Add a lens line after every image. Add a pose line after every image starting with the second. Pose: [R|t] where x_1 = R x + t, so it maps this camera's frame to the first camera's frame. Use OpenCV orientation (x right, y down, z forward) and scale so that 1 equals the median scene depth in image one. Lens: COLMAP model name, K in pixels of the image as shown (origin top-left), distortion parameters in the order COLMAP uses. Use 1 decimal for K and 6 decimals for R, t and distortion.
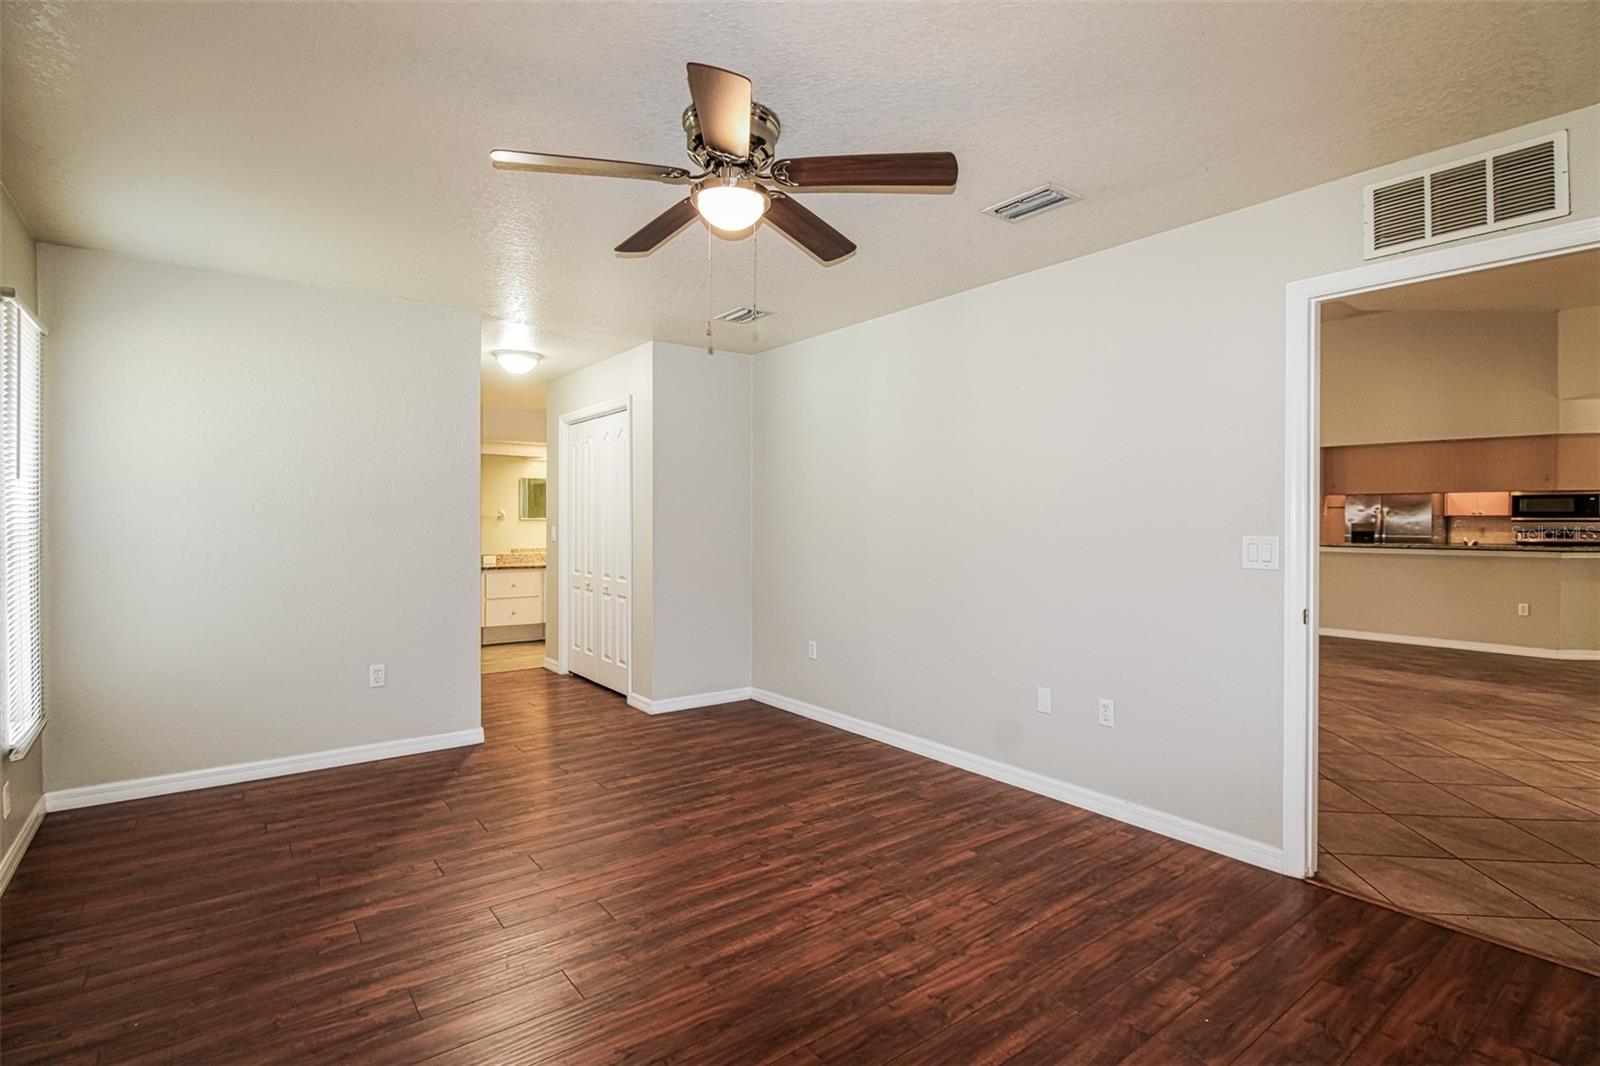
lens RADIAL K [[762.8, 0, 800.0], [0, 762.8, 533.0], [0, 0, 1]] dist [0.009821, -0.020395]
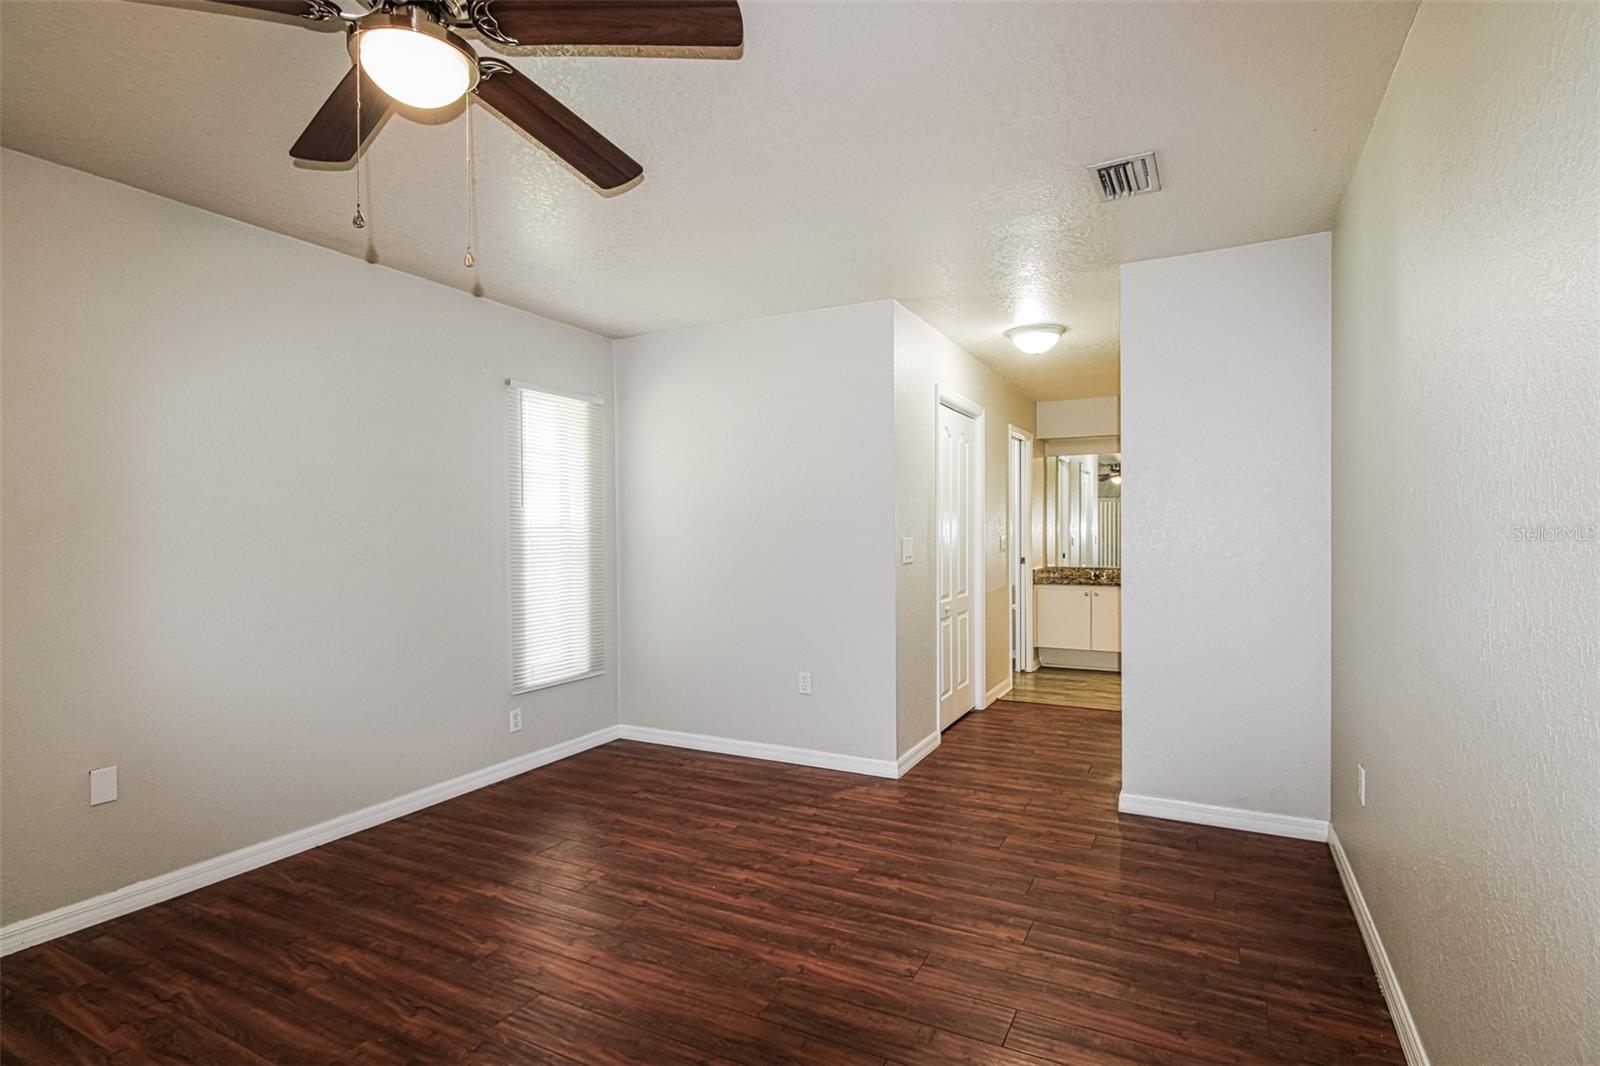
lens RADIAL K [[762.8, 0, 800.0], [0, 762.8, 533.0], [0, 0, 1]] dist [0.009821, -0.020395]
pose [[0.443429, 0.000169, -0.896309, 0.416640], [-0.005318, 0.999983, -0.002443, -0.015559], [0.896294, 0.005850, 0.443423, 0.603352]]
